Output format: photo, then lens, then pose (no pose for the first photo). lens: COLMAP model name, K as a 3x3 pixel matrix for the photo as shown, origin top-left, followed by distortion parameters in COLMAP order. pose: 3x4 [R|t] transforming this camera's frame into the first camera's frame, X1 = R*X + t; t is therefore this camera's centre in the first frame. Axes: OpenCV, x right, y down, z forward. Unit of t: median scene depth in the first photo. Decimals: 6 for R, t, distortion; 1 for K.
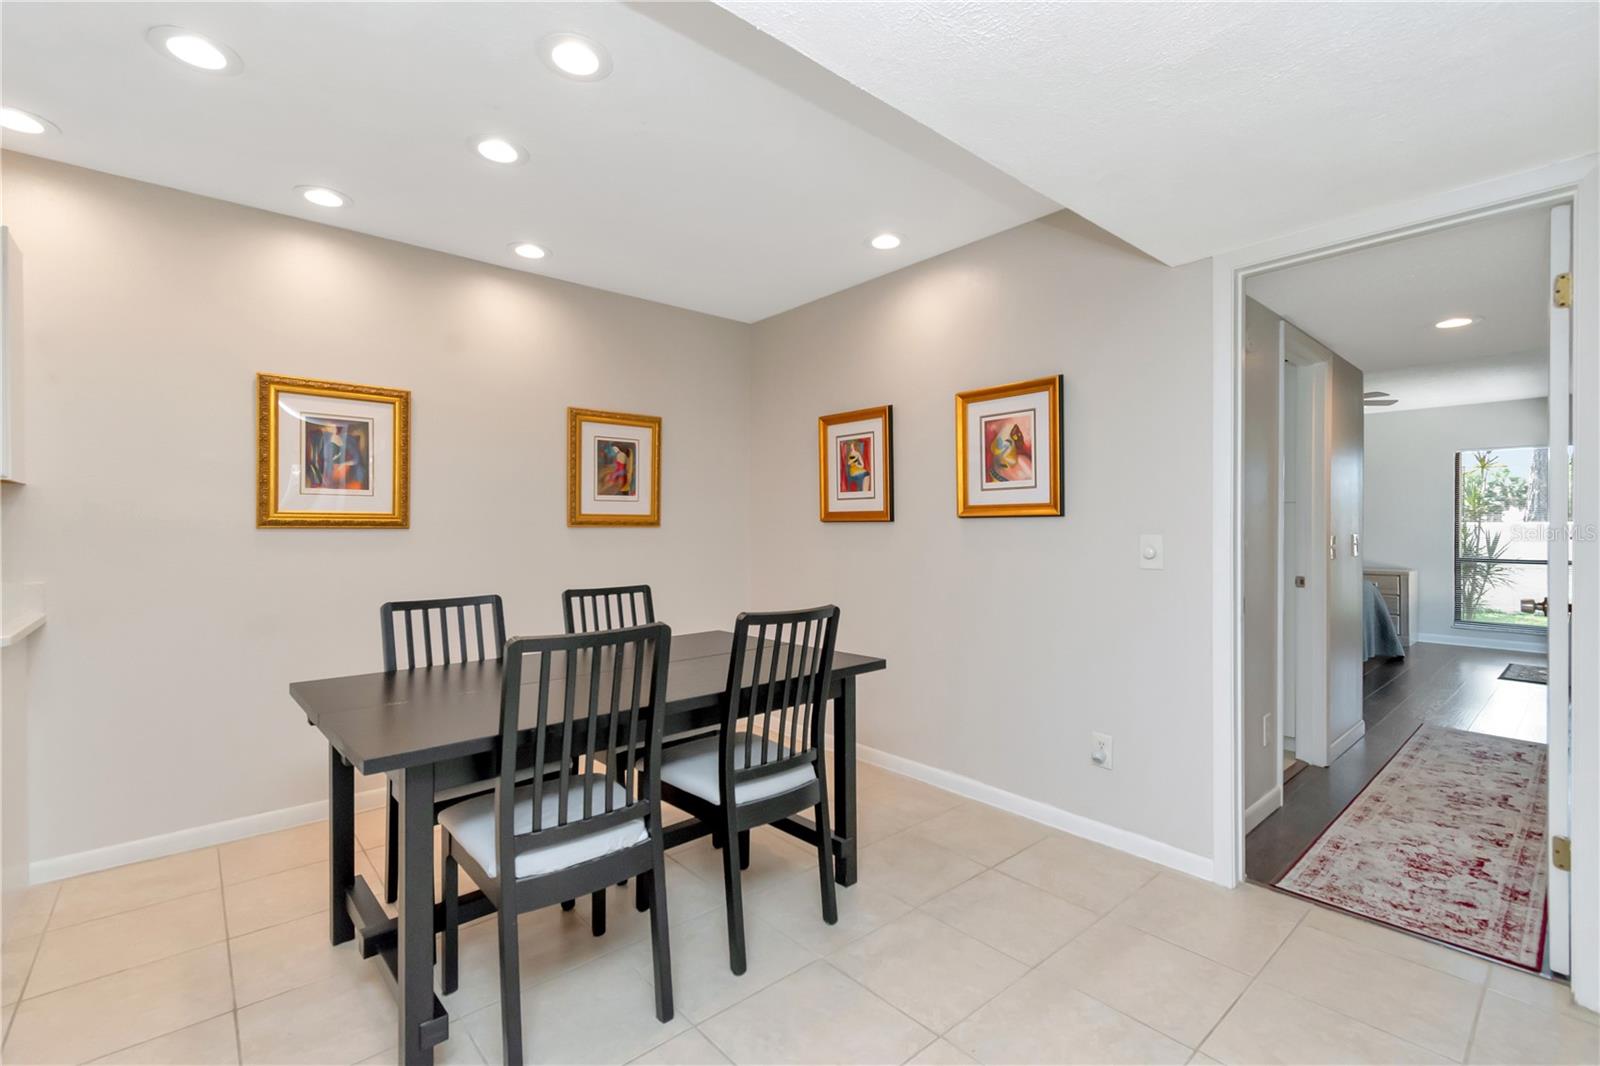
lens RADIAL K [[710.5, 0, 799.5], [0, 710.5, 523.1], [0, 0, 1]] dist [0.000626, -0.000292]
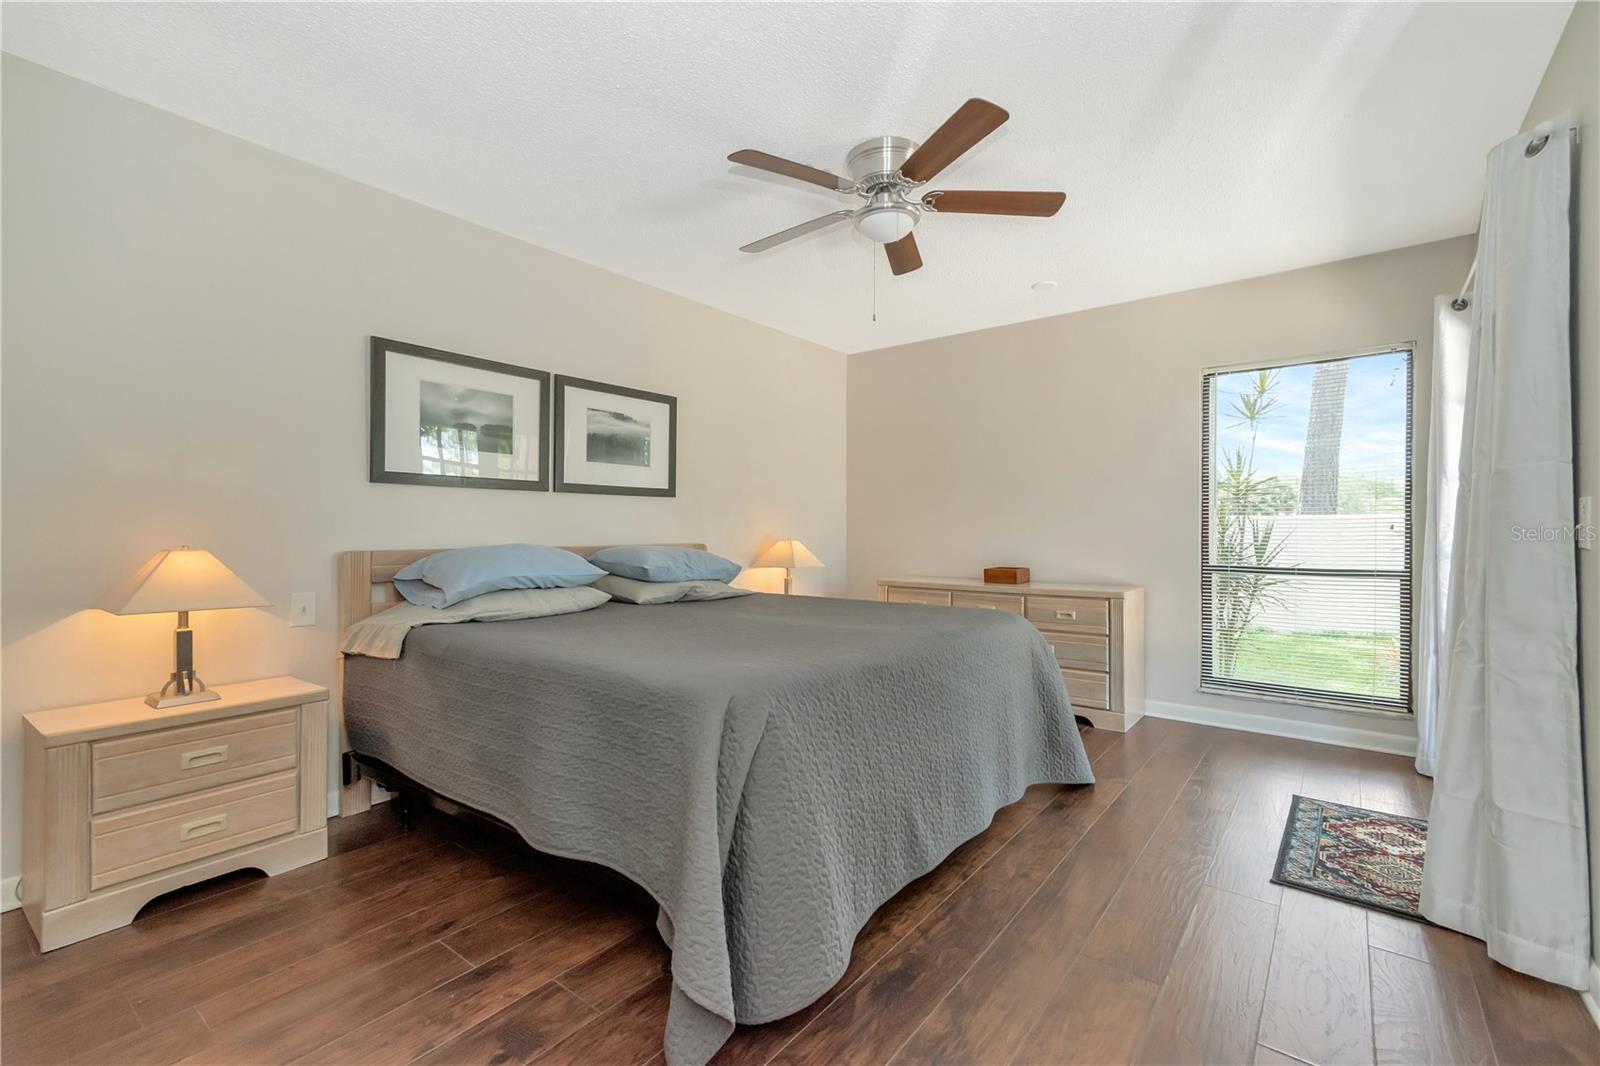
lens RADIAL K [[702.4, 0, 803.7], [0, 702.4, 533.4], [0, 0, 1]] dist [0.018807, -0.000116]
pose [[0.980922, 0.004596, 0.194349, 0.488106], [-0.006945, 0.999911, 0.011405, 0.019305], [-0.194279, -0.012538, 0.980866, 0.498649]]
